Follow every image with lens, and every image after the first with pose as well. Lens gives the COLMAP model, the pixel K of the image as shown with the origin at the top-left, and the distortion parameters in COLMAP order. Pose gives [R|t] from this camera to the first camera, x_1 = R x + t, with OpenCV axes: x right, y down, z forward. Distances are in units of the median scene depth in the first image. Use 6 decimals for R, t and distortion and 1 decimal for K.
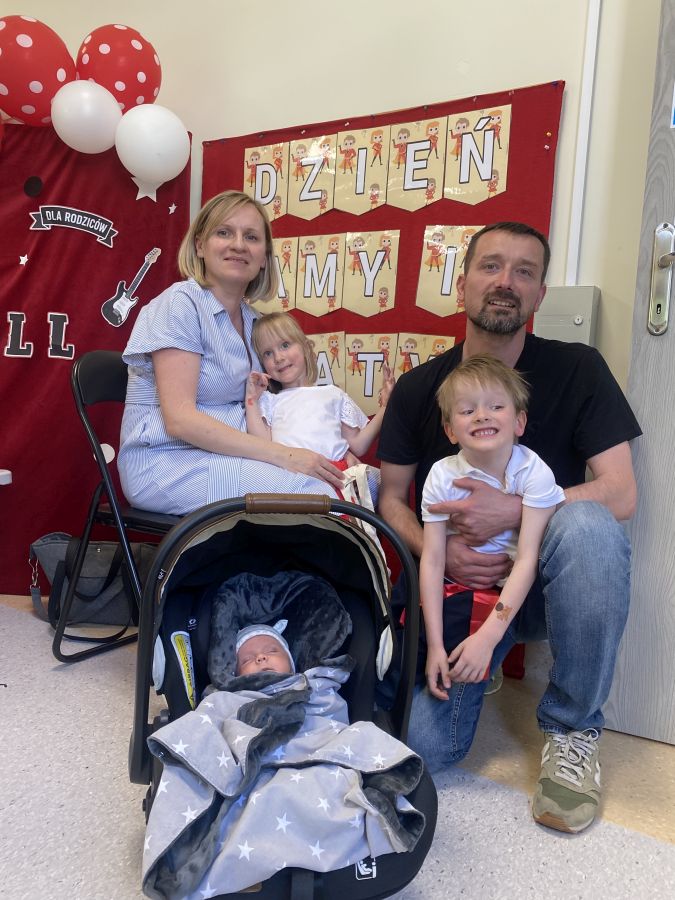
lens RADIAL K [[688.6, 0, 336.2], [0, 688.6, 447.1], [0, 0, 1]] dist [0.022179, -0.025168]
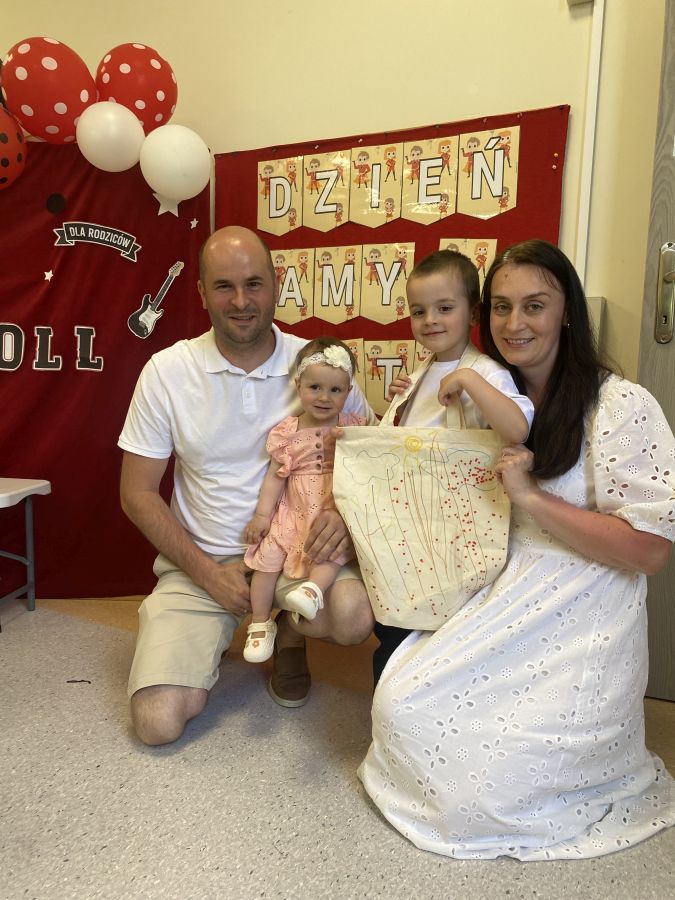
lens RADIAL K [[688.6, 0, 342.7], [0, 688.6, 458.1], [0, 0, 1]] dist [0.022179, -0.025168]
pose [[0.997546, -0.035368, 0.060430, -0.092358], [0.032995, 0.998662, 0.039810, -0.027378], [-0.061757, -0.037718, 0.997378, -0.066277]]
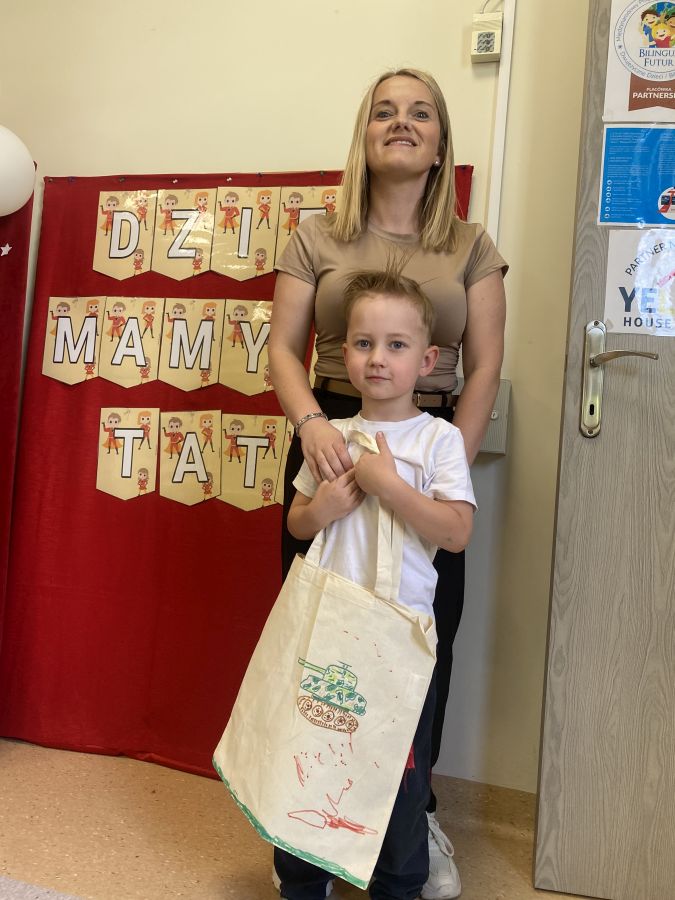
lens RADIAL K [[688.6, 0, 341.8], [0, 688.6, 442.7], [0, 0, 1]] dist [0.022179, -0.025168]
pose [[0.958421, 0.032535, 0.283497, -0.086154], [-0.002902, 0.994539, -0.104328, -0.041137], [-0.285343, 0.099167, 0.953281, 0.151187]]
